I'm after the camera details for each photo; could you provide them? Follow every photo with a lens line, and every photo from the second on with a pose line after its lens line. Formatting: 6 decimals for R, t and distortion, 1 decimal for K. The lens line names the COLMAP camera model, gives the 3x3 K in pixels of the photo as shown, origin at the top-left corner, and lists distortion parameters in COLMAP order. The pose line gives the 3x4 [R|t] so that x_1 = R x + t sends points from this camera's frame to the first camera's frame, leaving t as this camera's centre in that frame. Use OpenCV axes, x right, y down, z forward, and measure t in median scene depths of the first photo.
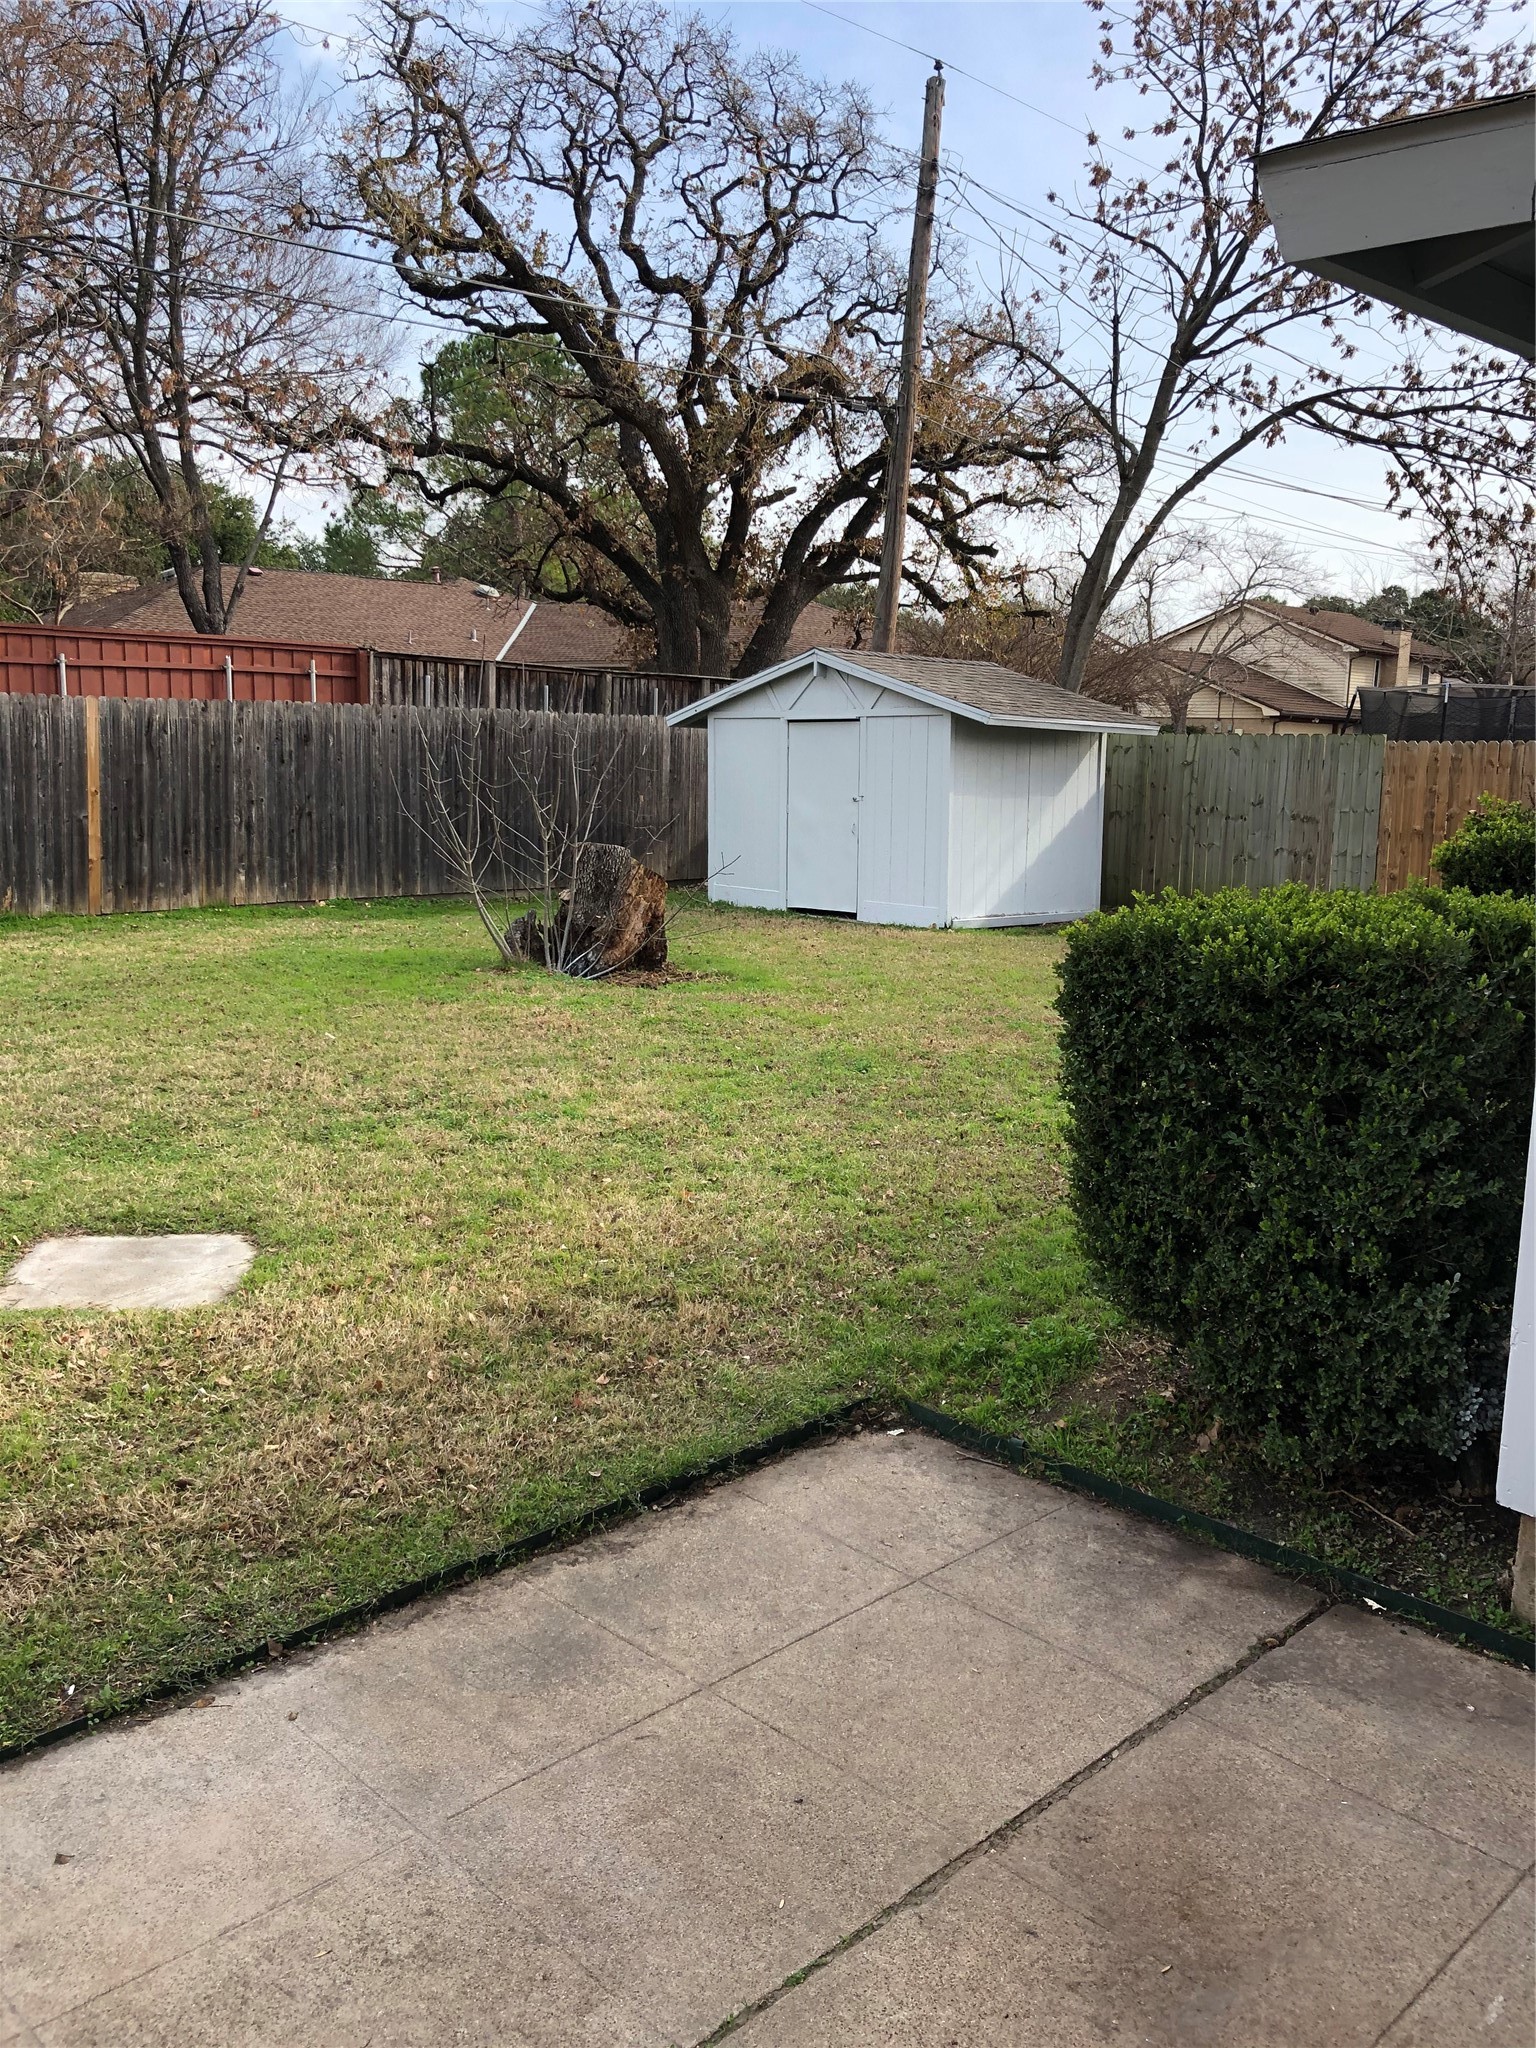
lens RADIAL K [[1700.7, 0, 805.2], [0, 1700.7, 1023.7], [0, 0, 1]] dist [0.010551, 0.016688]
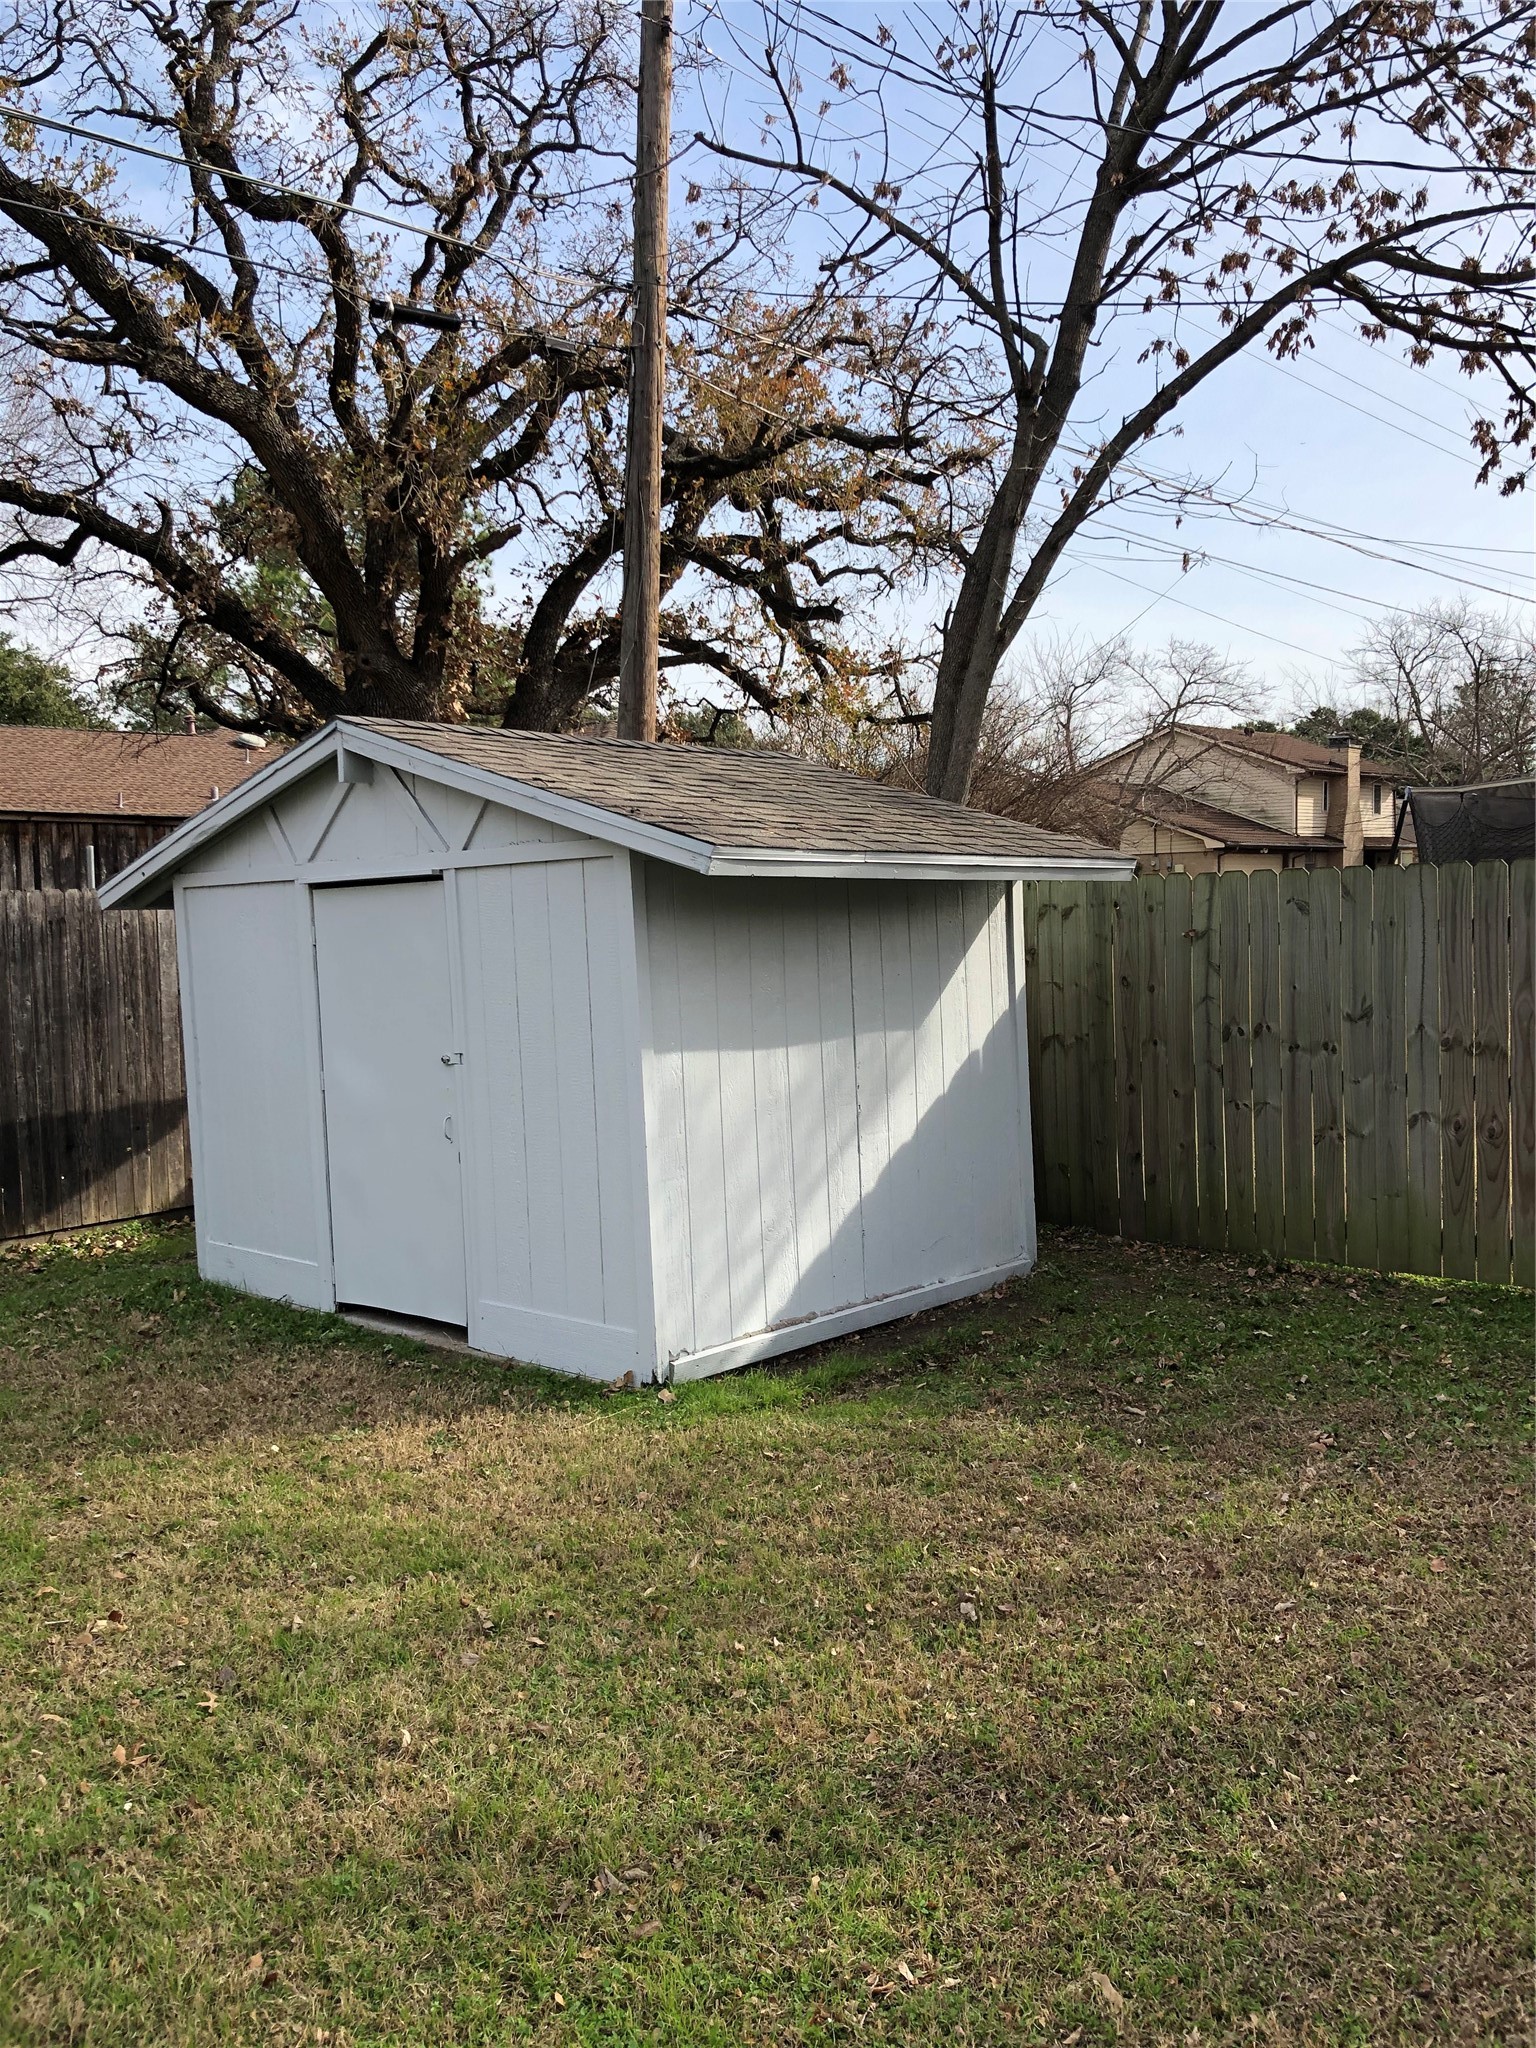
lens RADIAL K [[1656.4, 0, 773.0], [0, 1656.4, 1010.0], [0, 0, 1]] dist [0.011960, 0.002528]
pose [[0.998635, -0.050010, 0.015040, 0.066619], [0.051226, 0.994074, -0.095880, -0.063500], [-0.010156, 0.096520, 0.995279, 0.367319]]
